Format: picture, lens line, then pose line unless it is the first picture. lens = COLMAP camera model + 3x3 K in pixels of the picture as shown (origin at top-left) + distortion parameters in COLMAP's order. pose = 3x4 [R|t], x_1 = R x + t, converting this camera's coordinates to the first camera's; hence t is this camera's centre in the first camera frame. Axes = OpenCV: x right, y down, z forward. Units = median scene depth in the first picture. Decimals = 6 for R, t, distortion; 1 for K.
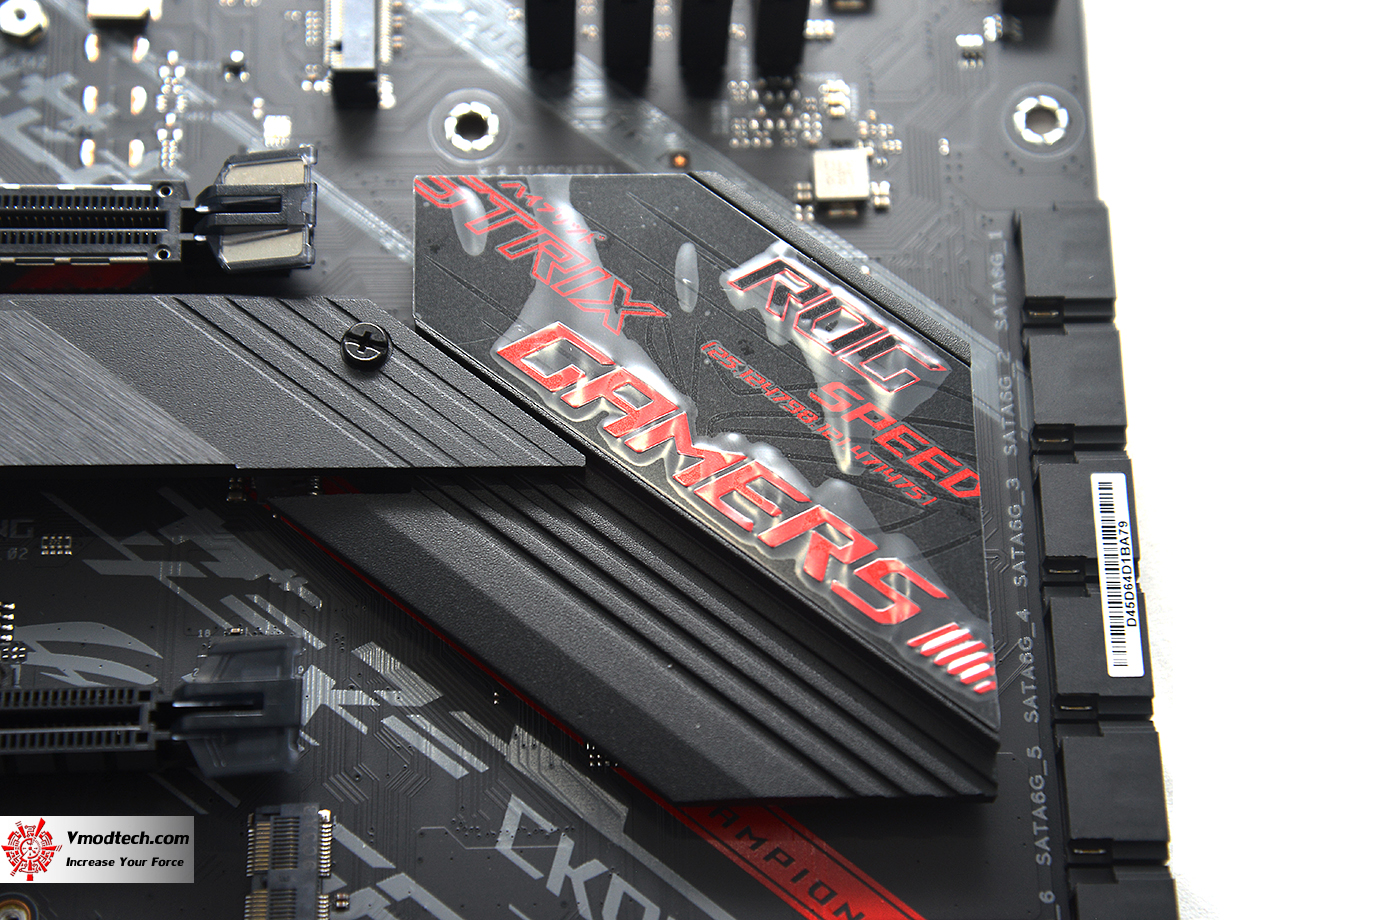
lens RADIAL K [[2712.2, 0, 675.3], [0, 2712.2, 473.7], [0, 0, 1]] dist [0.364837, 0.000000]
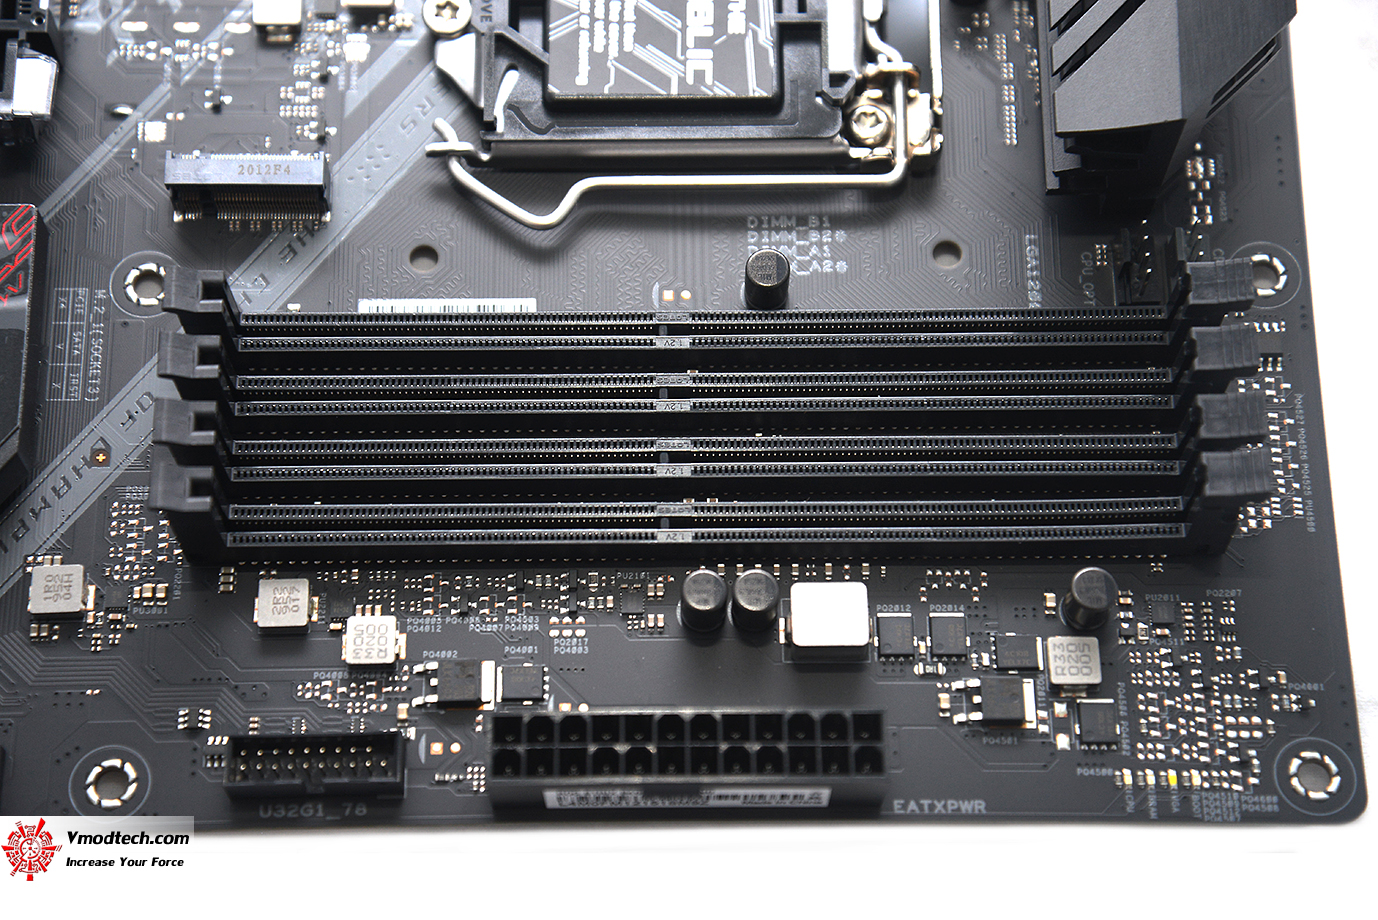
lens RADIAL K [[2712.2, 0, 674.6], [0, 2712.2, 456.9], [0, 0, 1]] dist [0.364837, 0.000000]
pose [[-0.013698, 0.917874, -0.396636, 0.464754], [-0.929570, 0.134455, 0.343251, -0.753783], [0.368391, 0.373402, 0.851387, 0.156638]]
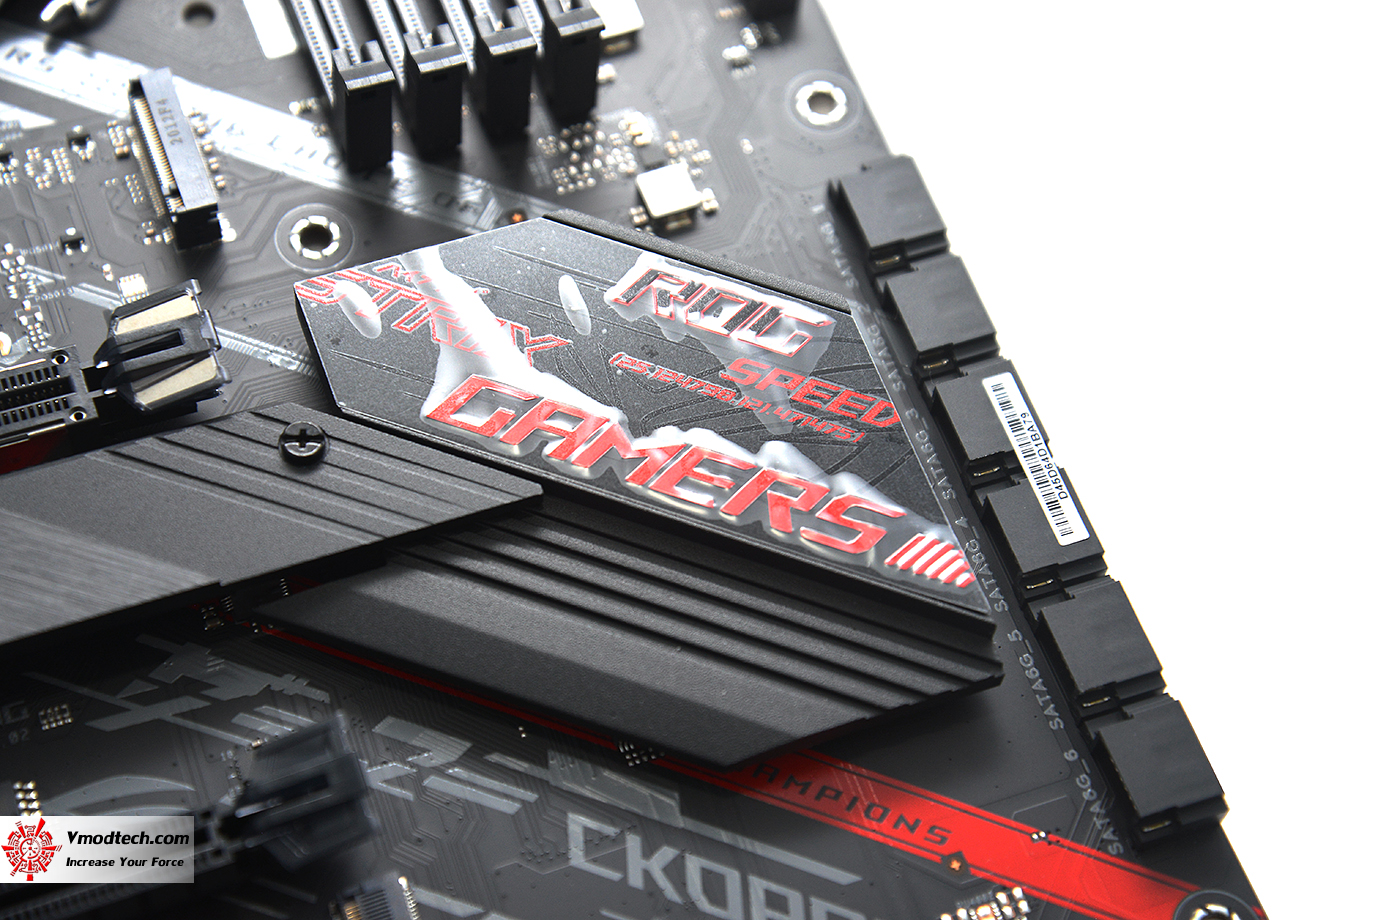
lens RADIAL K [[2712.2, 0, 685.1], [0, 2712.2, 465.4], [0, 0, 1]] dist [0.364837, 0.000000]
pose [[0.944849, -0.268388, 0.187691, -0.172018], [0.285565, 0.955733, -0.070904, 0.075545], [-0.160352, 0.120592, 0.979666, -0.038486]]
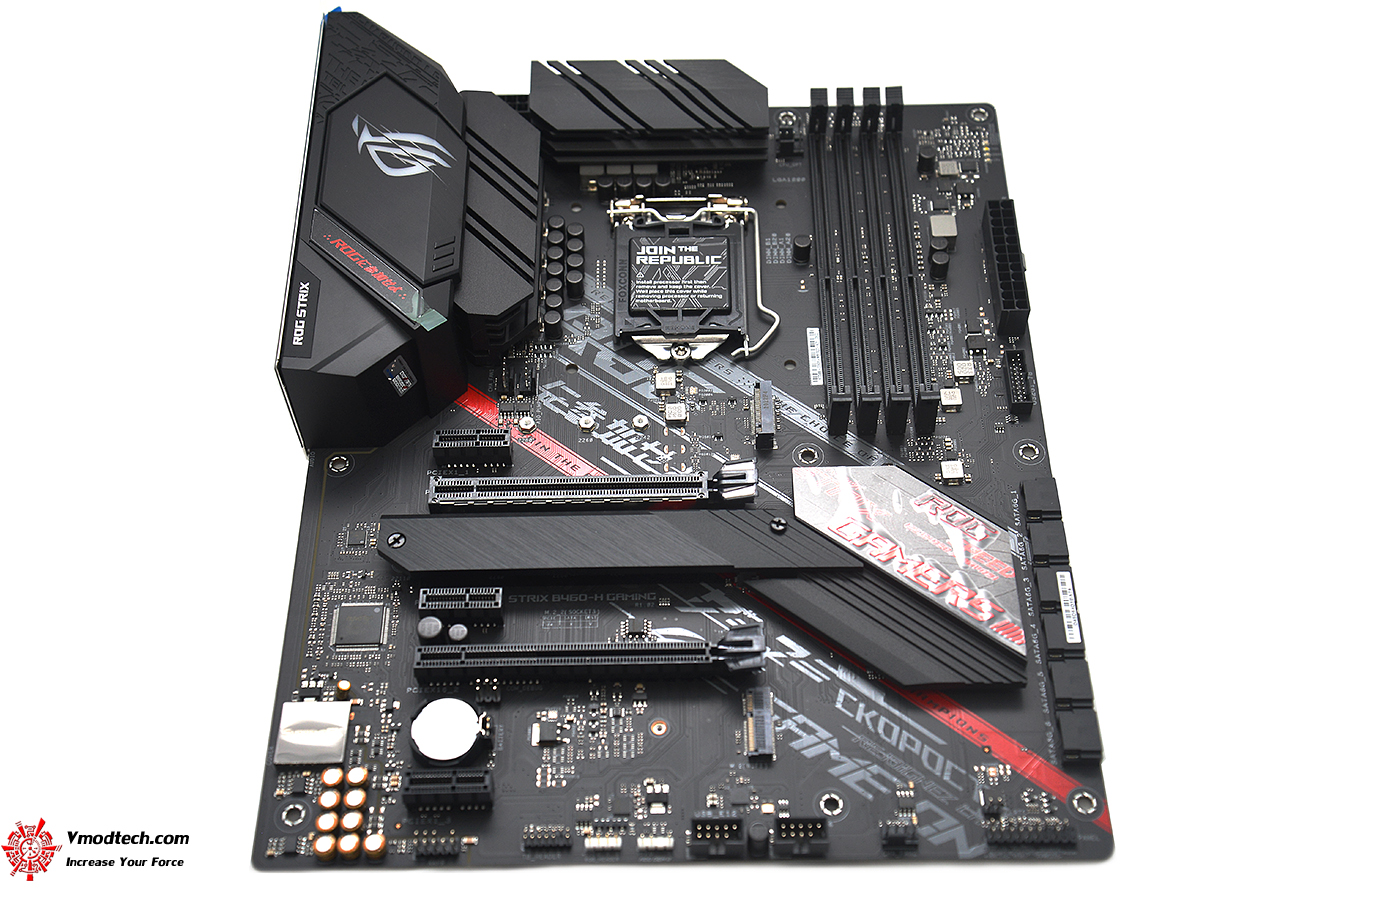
lens RADIAL K [[1860.9, 0, 669.6], [0, 1860.9, 459.4], [0, 0, 1]] dist [0.179280, 0.000000]
pose [[0.999014, -0.013594, -0.042276, -0.140736], [0.002900, 0.969934, -0.243352, 0.331767], [0.044313, 0.242989, 0.969016, -0.784072]]
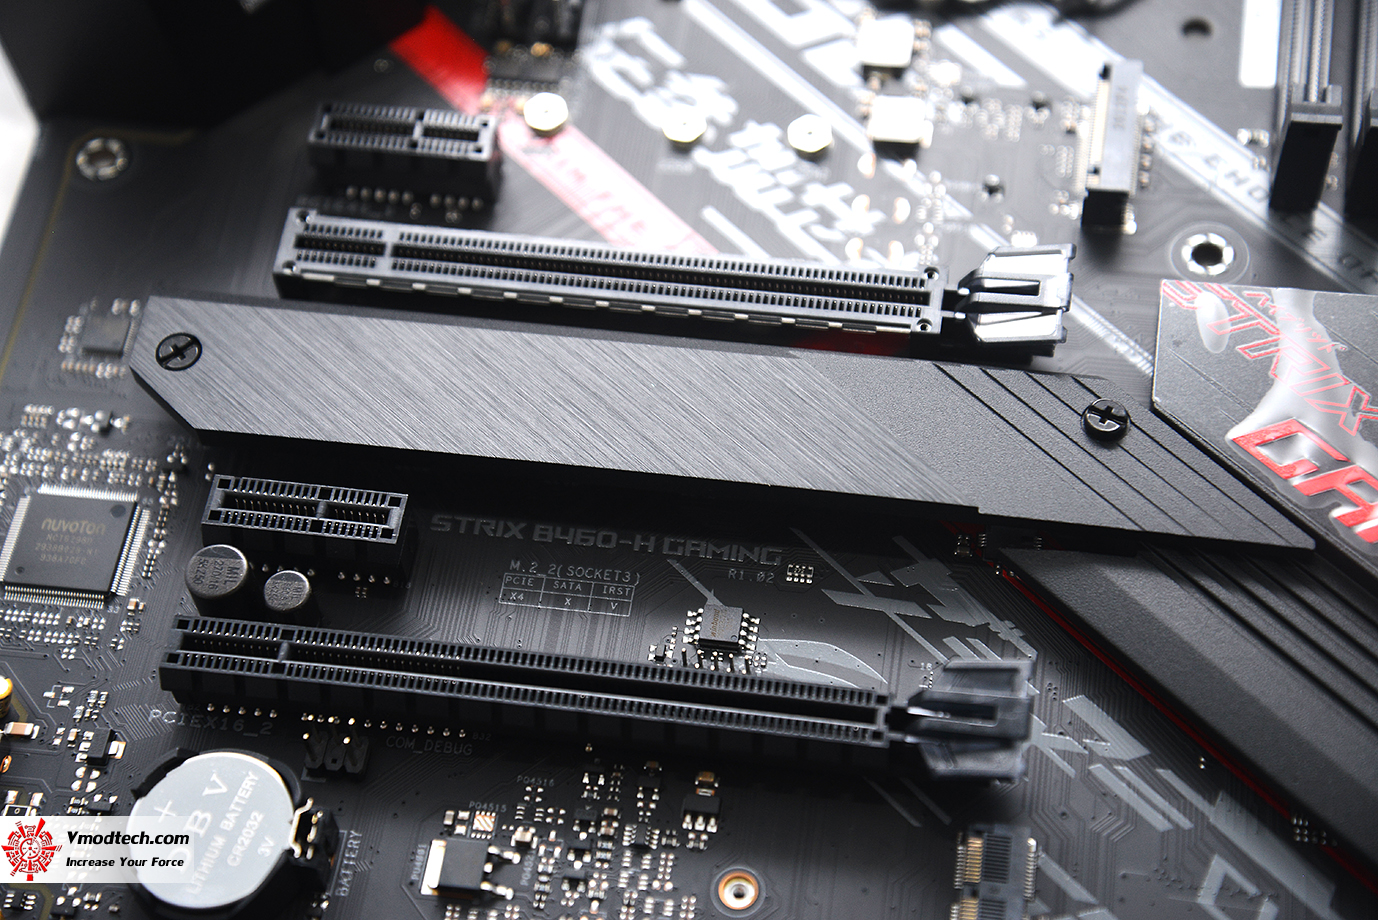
lens RADIAL K [[2712.2, 0, 665.7], [0, 2712.2, 464.8], [0, 0, 1]] dist [0.364837, 0.000000]
pose [[0.980729, 0.104247, -0.165234, -0.102431], [-0.130939, 0.978412, -0.159889, 0.163074], [0.144999, 0.178444, 0.973208, -0.065433]]
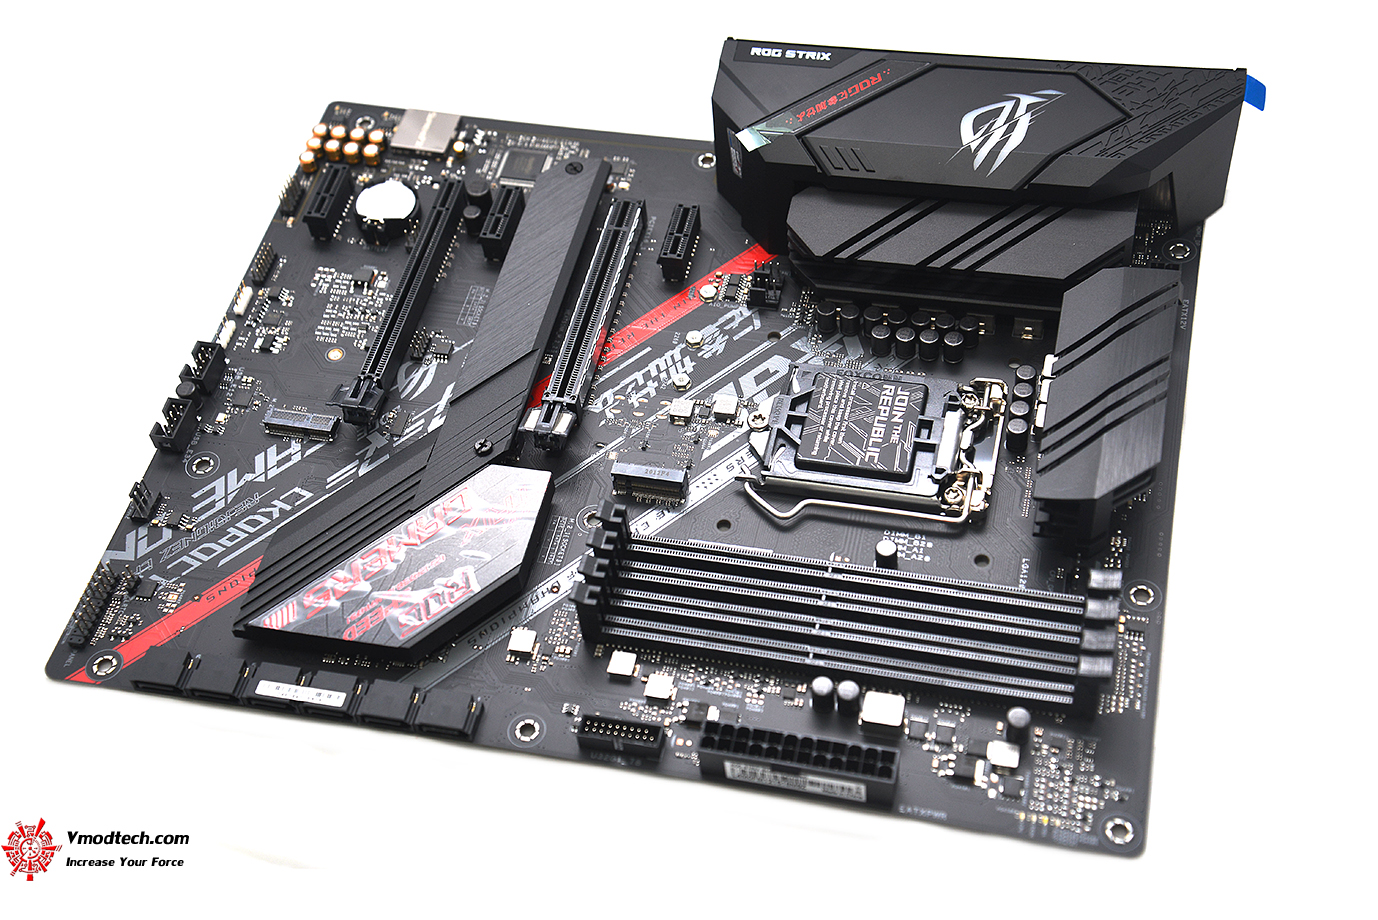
lens RADIAL K [[1890.3, 0, 671.5], [0, 1890.3, 463.5], [0, 0, 1]] dist [0.189741, 0.000000]
pose [[-0.252488, 0.758959, -0.600193, 0.906781], [-0.865030, 0.100886, 0.491472, -1.056624], [0.433558, 0.643275, 0.631050, -0.028834]]
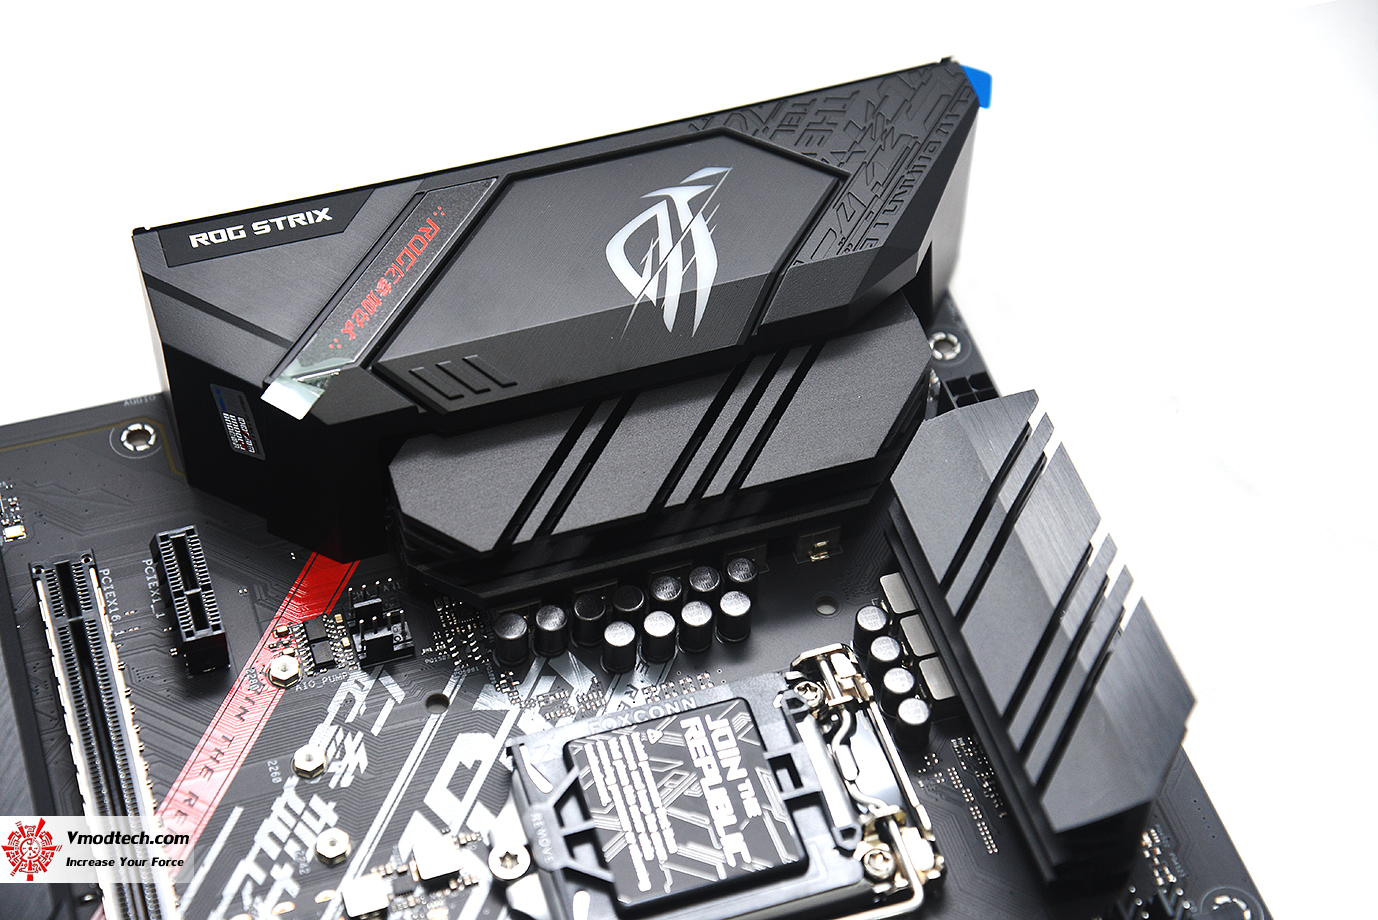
lens RADIAL K [[2842.9, 0, 671.5], [0, 2842.9, 449.7], [0, 0, 1]] dist [0.481168, 0.000000]
pose [[0.285032, 0.739228, -0.610162, 0.584302], [-0.898637, 0.427559, 0.098208, -0.580151], [0.333478, 0.520322, 0.786166, -0.185663]]
